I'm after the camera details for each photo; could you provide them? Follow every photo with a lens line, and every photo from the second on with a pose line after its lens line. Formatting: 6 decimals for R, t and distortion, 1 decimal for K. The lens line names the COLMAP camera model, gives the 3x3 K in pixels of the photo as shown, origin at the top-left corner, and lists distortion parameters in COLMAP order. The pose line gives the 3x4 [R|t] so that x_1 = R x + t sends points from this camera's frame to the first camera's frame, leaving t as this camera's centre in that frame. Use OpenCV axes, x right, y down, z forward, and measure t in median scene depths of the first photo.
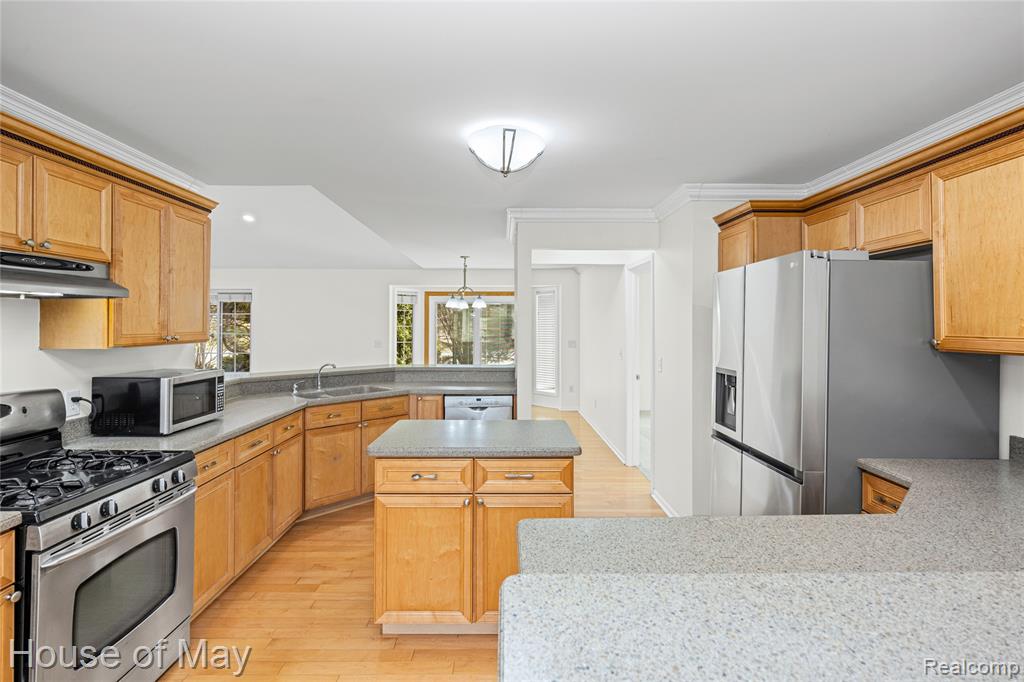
lens RADIAL K [[482.5, 0, 519.5], [0, 482.5, 324.2], [0, 0, 1]] dist [-0.001441, -0.000806]
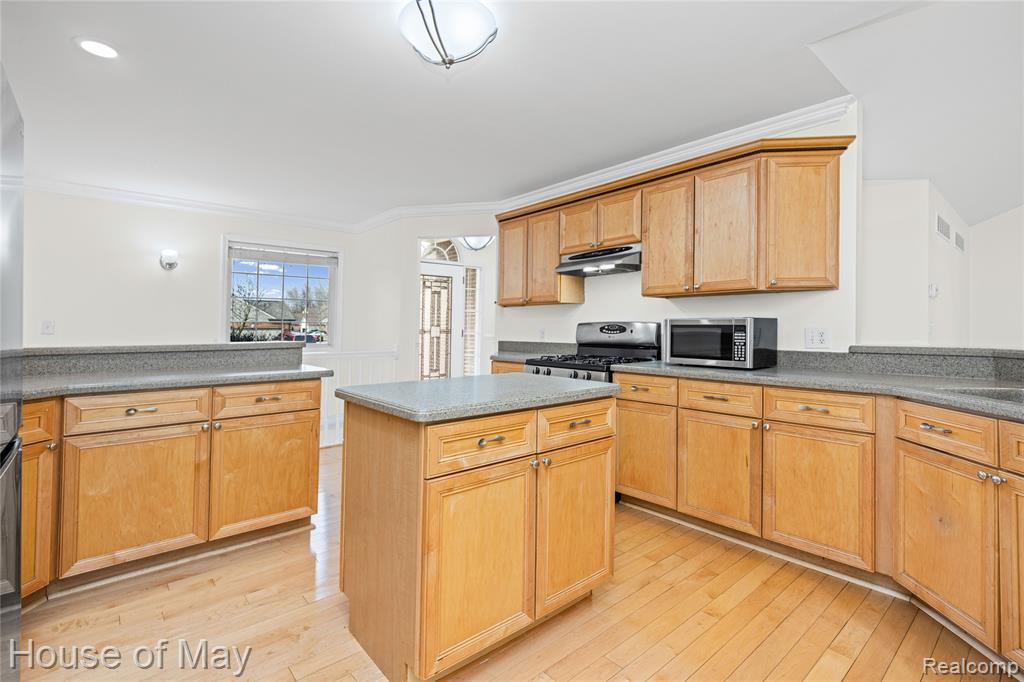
lens RADIAL K [[469.5, 0, 509.4], [0, 469.5, 324.7], [0, 0, 1]] dist [0.000191, -0.000018]
pose [[-0.779921, -0.006461, -0.625845, 0.208677], [-0.000033, 0.999947, -0.010283, 0.077901], [0.625878, -0.007999, -0.779880, 0.964117]]
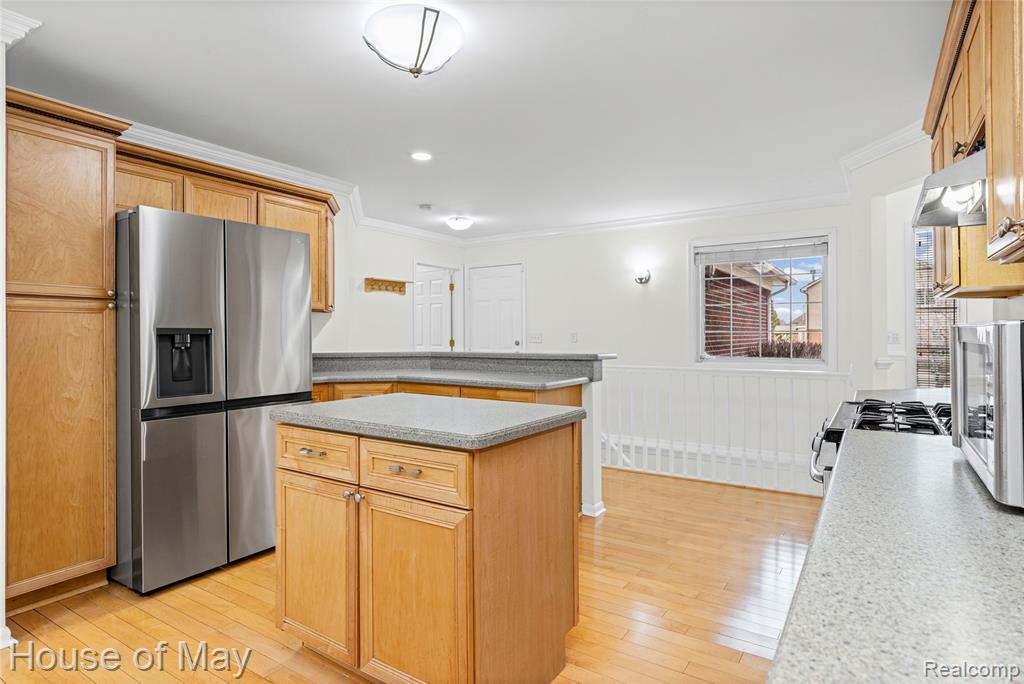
lens RADIAL K [[560.2, 0, 518.2], [0, 560.2, 327.0], [0, 0, 1]] dist [0.004499, -0.000521]
pose [[-0.819172, 0.009297, 0.573473, -0.405861], [0.000406, 0.999878, -0.015630, 0.068385], [-0.573548, -0.012571, -0.819075, 0.950027]]
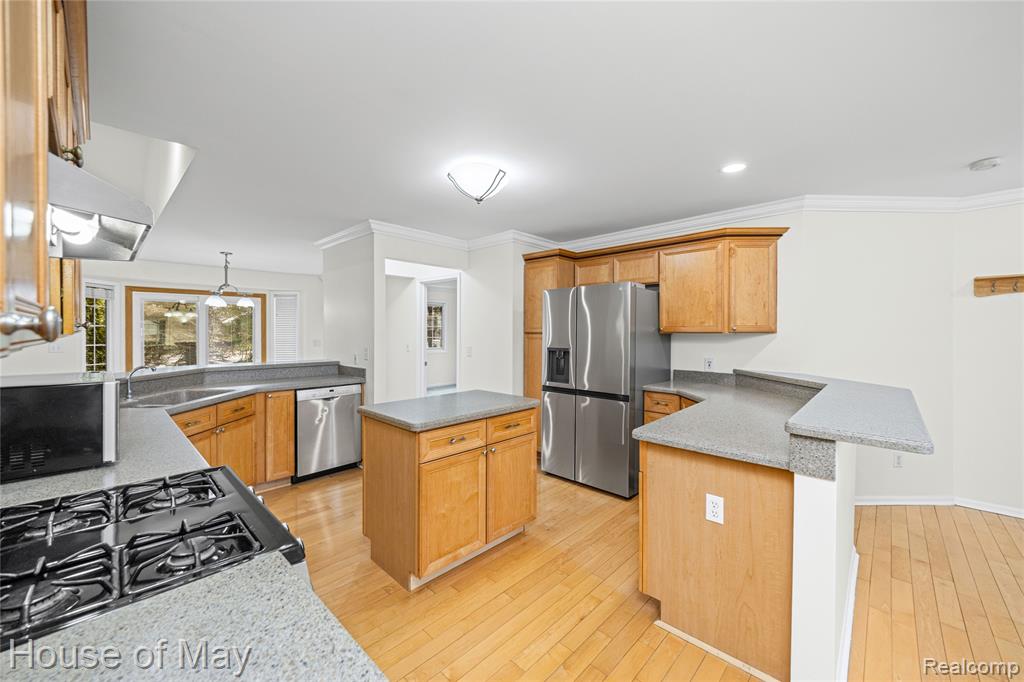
lens RADIAL K [[375.2, 0, 508.1], [0, 375.2, 335.4], [0, 0, 1]] dist [-0.001713, -0.000229]
pose [[0.716157, -0.007957, 0.697893, -0.388937], [-0.001658, 0.999913, 0.013101, 0.021325], [-0.697937, -0.010539, 0.716082, 0.122961]]
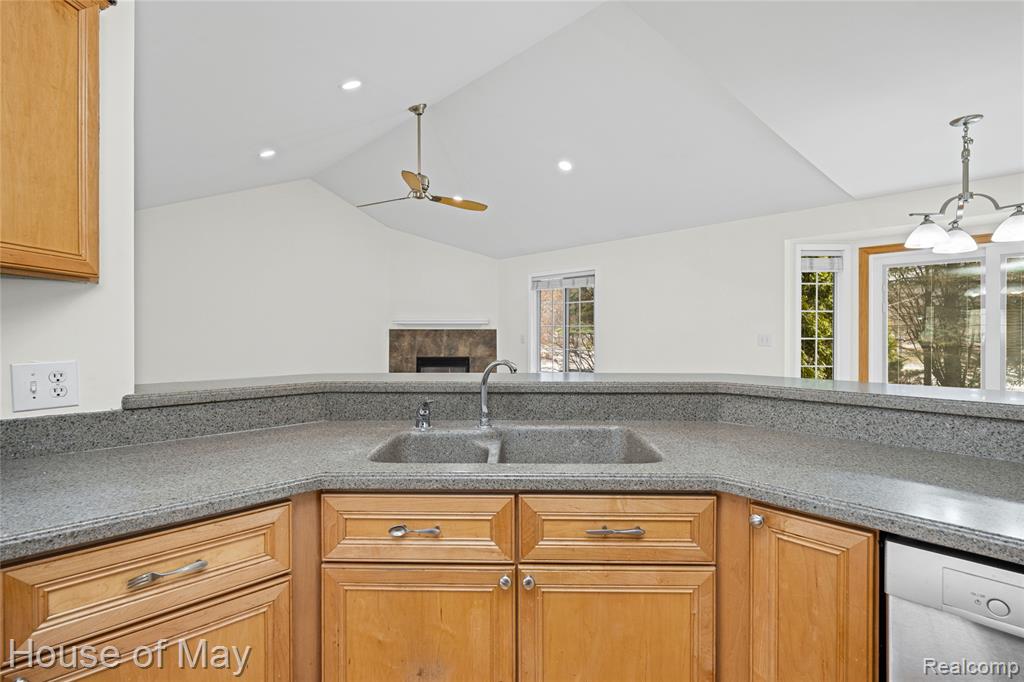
lens RADIAL K [[482.5, 0, 511.9], [0, 482.5, 335.6], [0, 0, 1]] dist [-0.001441, -0.000806]
pose [[0.664074, -0.000099, -0.747667, -0.107525], [0.006841, 0.999959, 0.005944, 0.059041], [0.747636, -0.009062, 0.664047, 0.746819]]
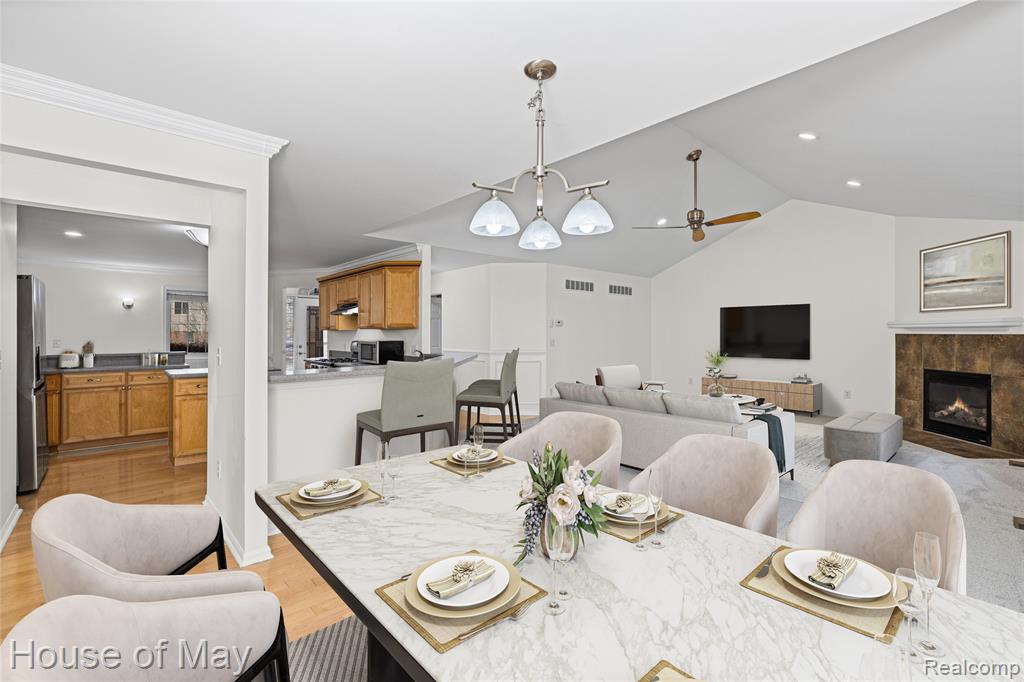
lens RADIAL K [[441.9, 0, 512.1], [0, 441.9, 340.9], [0, 0, 1]] dist [0.003897, 0.000473]
pose [[-0.766185, 0.007901, -0.642571, 0.107905], [0.001325, 0.999942, 0.010715, 0.047795], [0.642618, 0.007358, -0.766151, 1.934473]]
